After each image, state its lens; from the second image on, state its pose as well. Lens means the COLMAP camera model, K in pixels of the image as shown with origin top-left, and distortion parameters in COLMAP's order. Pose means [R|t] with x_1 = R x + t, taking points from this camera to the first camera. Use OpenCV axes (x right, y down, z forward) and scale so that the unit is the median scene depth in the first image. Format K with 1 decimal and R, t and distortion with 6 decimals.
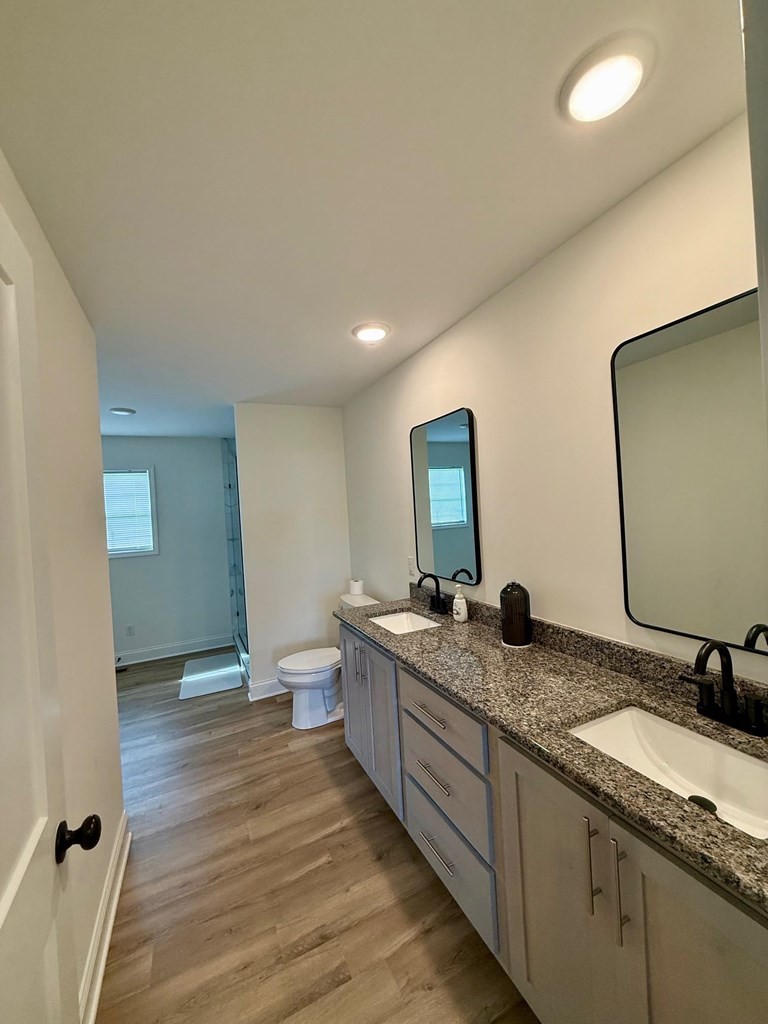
lens RADIAL K [[410.8, 0, 384.0], [0, 410.8, 512.0], [0, 0, 1]] dist [0.001333, 0.000067]
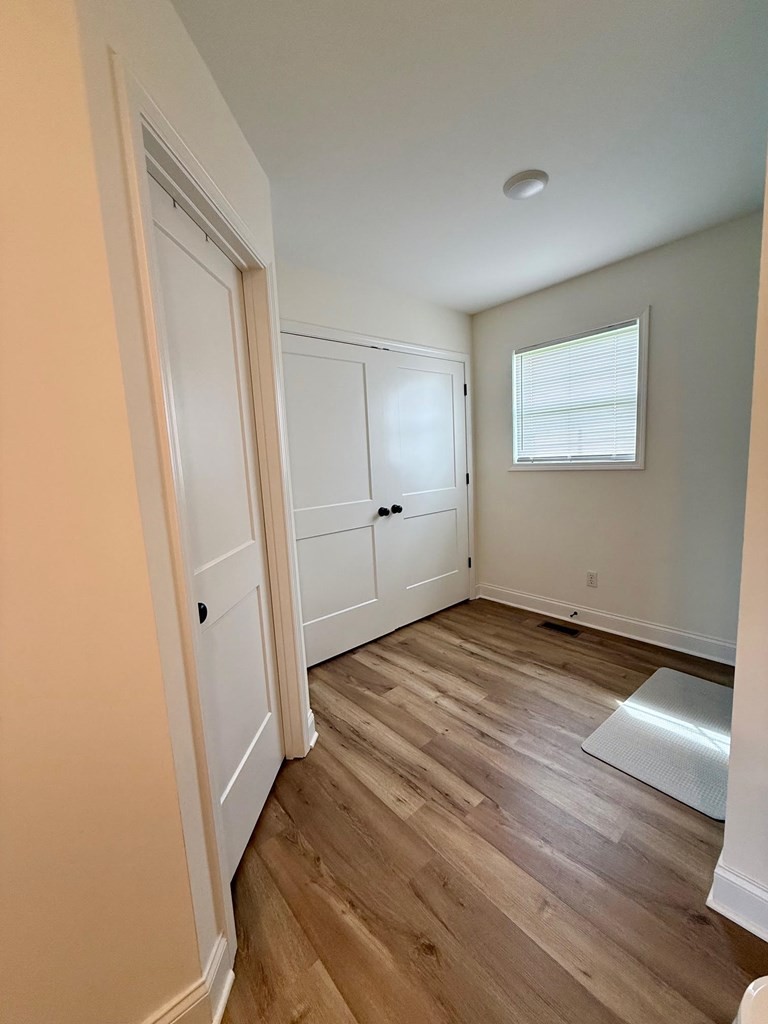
lens RADIAL K [[410.8, 0, 384.0], [0, 410.8, 512.0], [0, 0, 1]] dist [0.001333, 0.000067]
pose [[0.272389, 0.174118, -0.946302, -0.093320], [0.030369, 0.981445, 0.189326, 0.042285], [0.961708, -0.080308, 0.262047, 0.501490]]
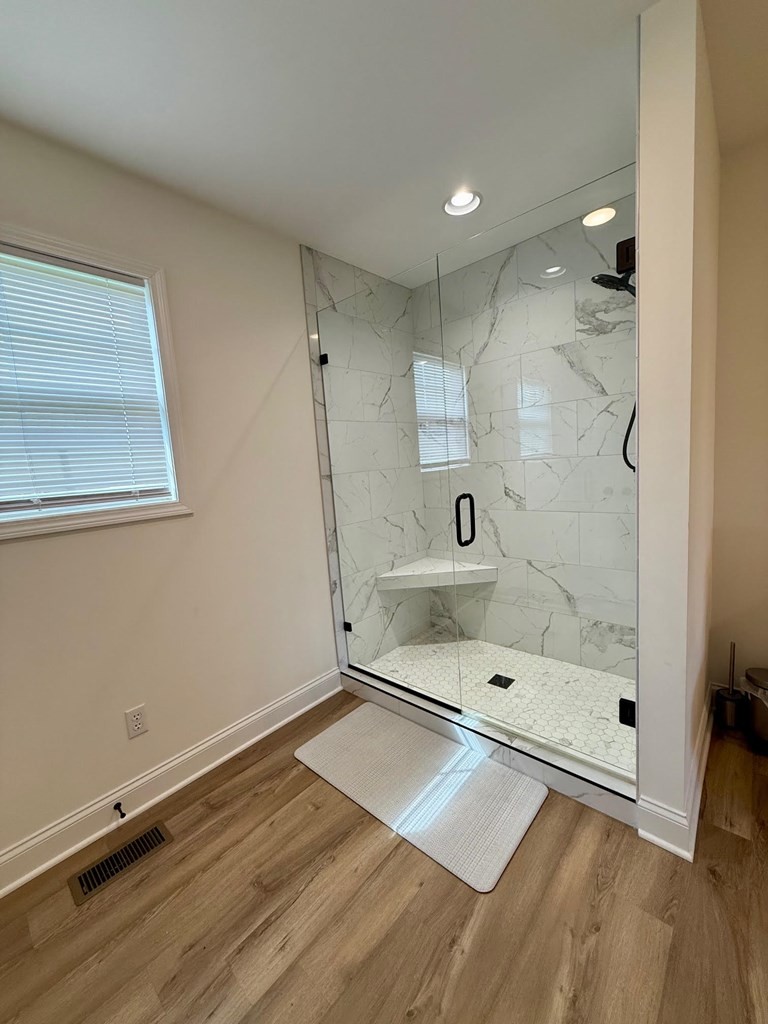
lens RADIAL K [[410.8, 0, 384.0], [0, 410.8, 512.0], [0, 0, 1]] dist [0.001333, 0.000067]
pose [[0.922470, -0.054522, 0.382199, -0.541046], [0.022176, 0.995826, 0.088533, 0.074021], [-0.385431, -0.073194, 0.919829, 0.587908]]
